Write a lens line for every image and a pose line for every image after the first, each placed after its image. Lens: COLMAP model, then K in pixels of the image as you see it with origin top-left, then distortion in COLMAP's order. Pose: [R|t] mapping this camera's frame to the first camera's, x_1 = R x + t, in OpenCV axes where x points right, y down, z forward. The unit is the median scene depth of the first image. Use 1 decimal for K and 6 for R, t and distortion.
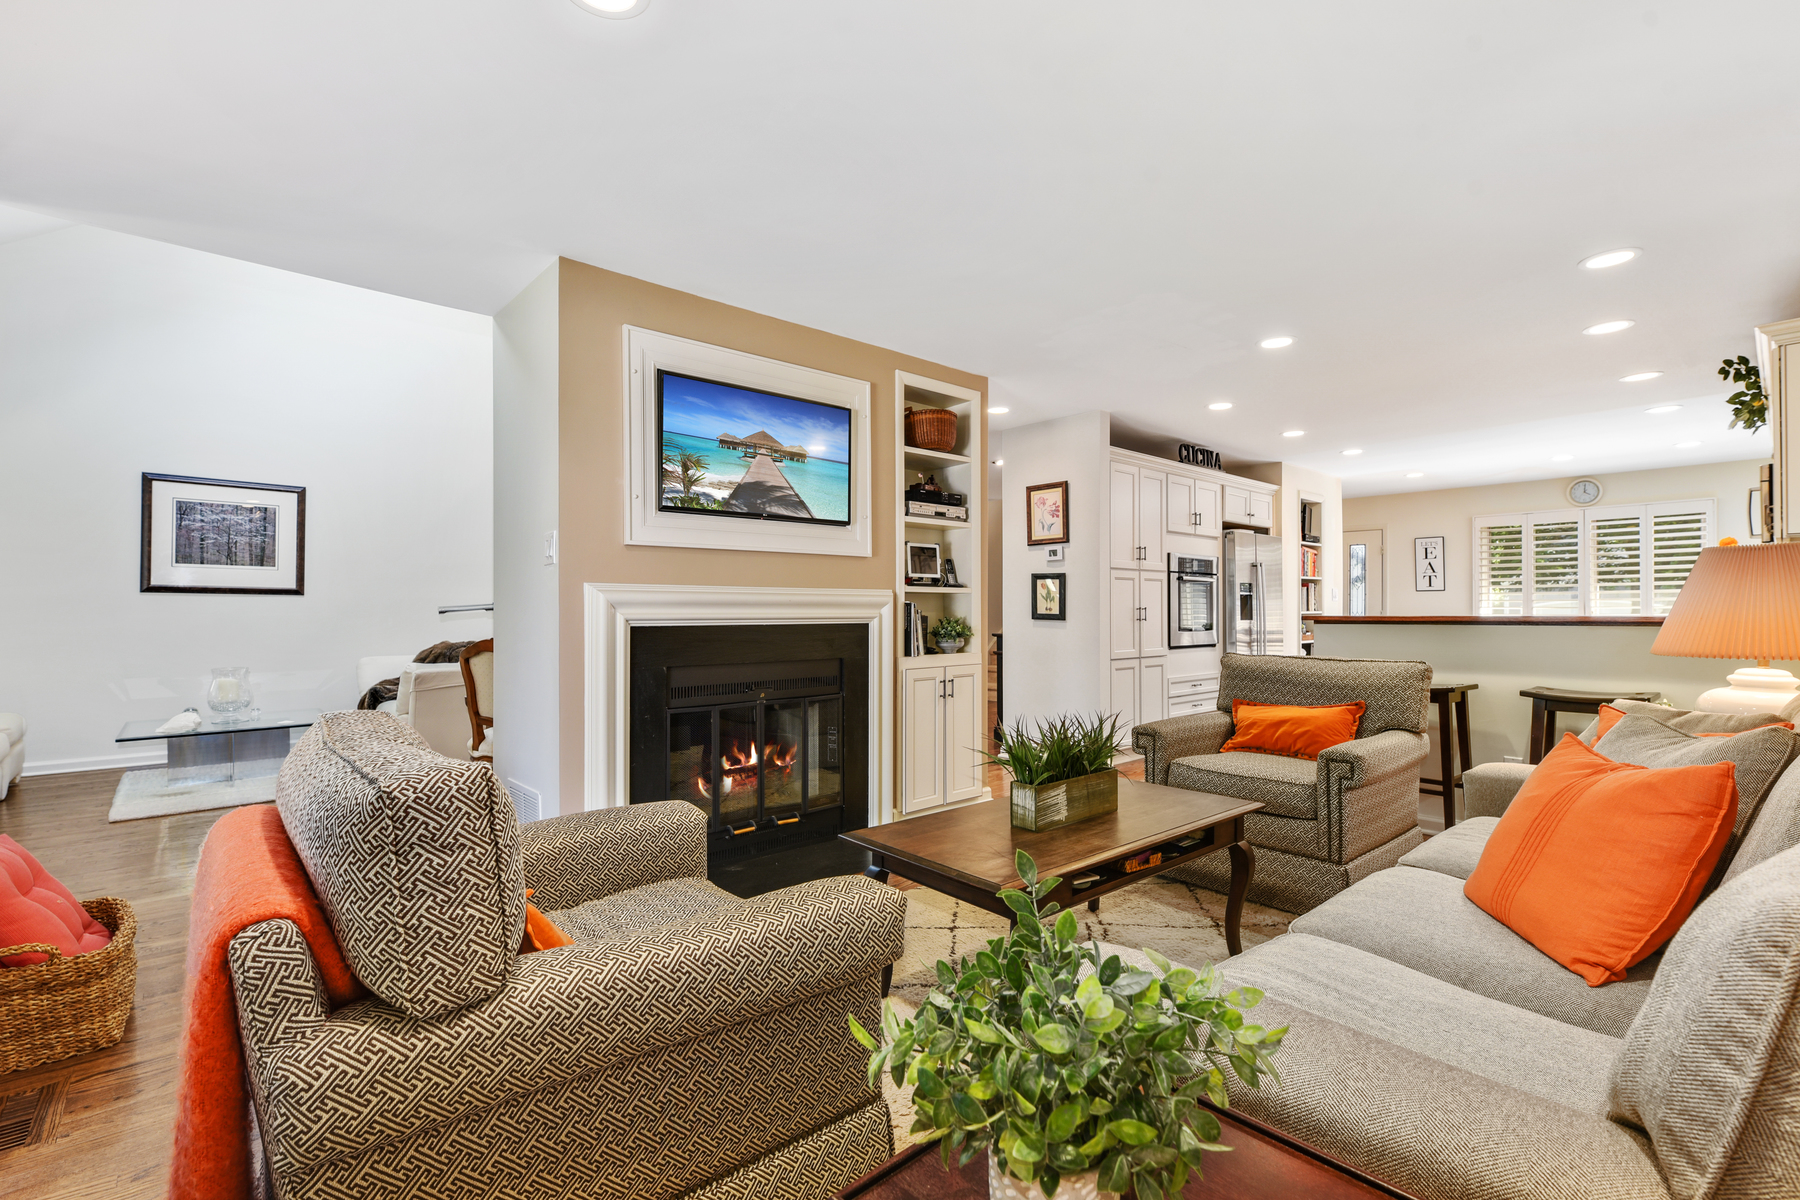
lens RADIAL K [[810.4, 0, 909.9], [0, 810.4, 604.5], [0, 0, 1]] dist [0.000871, -0.001537]
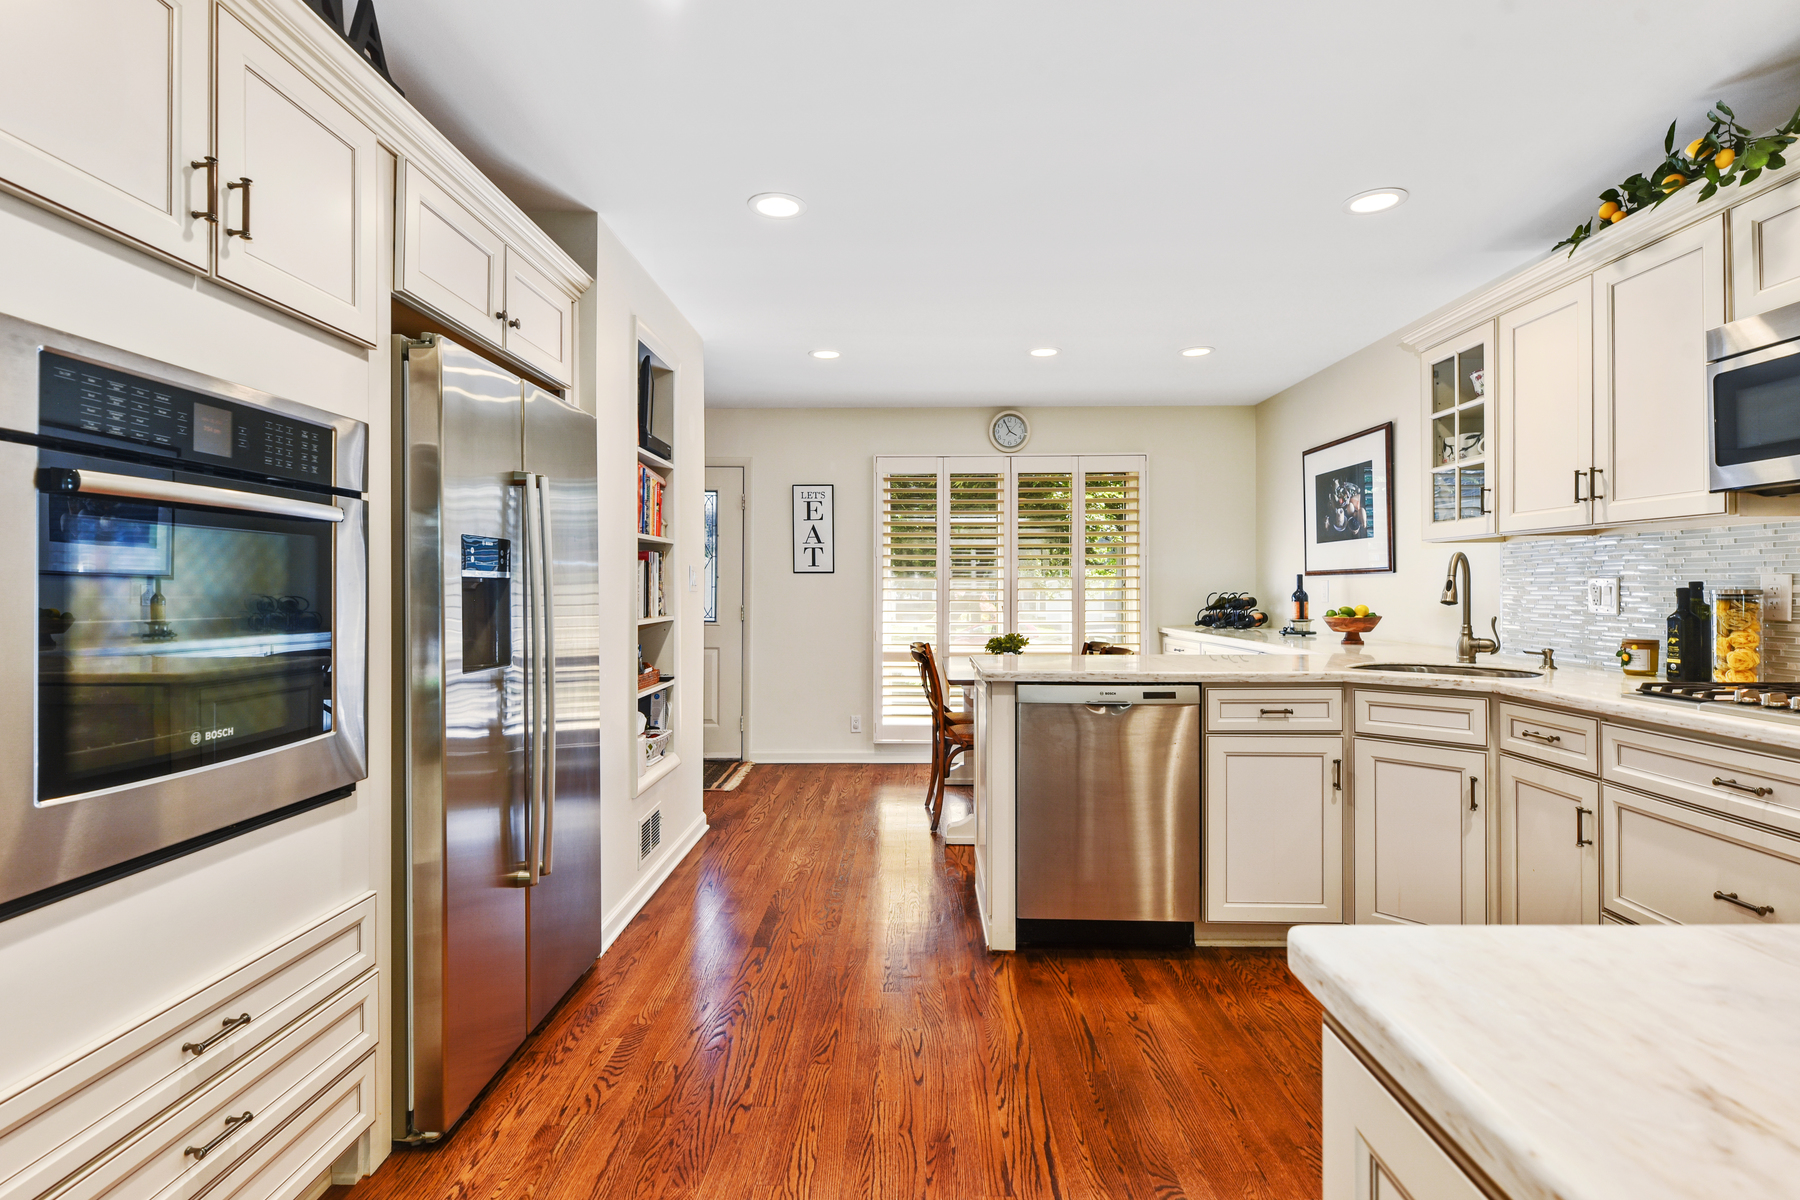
lens RADIAL K [[844.5, 0, 911.8], [0, 844.5, 584.1], [0, 0, 1]] dist [-0.004704, 0.002781]
pose [[0.675896, 0.002053, 0.736994, 0.459533], [-0.002535, 0.999997, -0.000460, -0.016150], [-0.736992, -0.001557, 0.675899, 1.067854]]
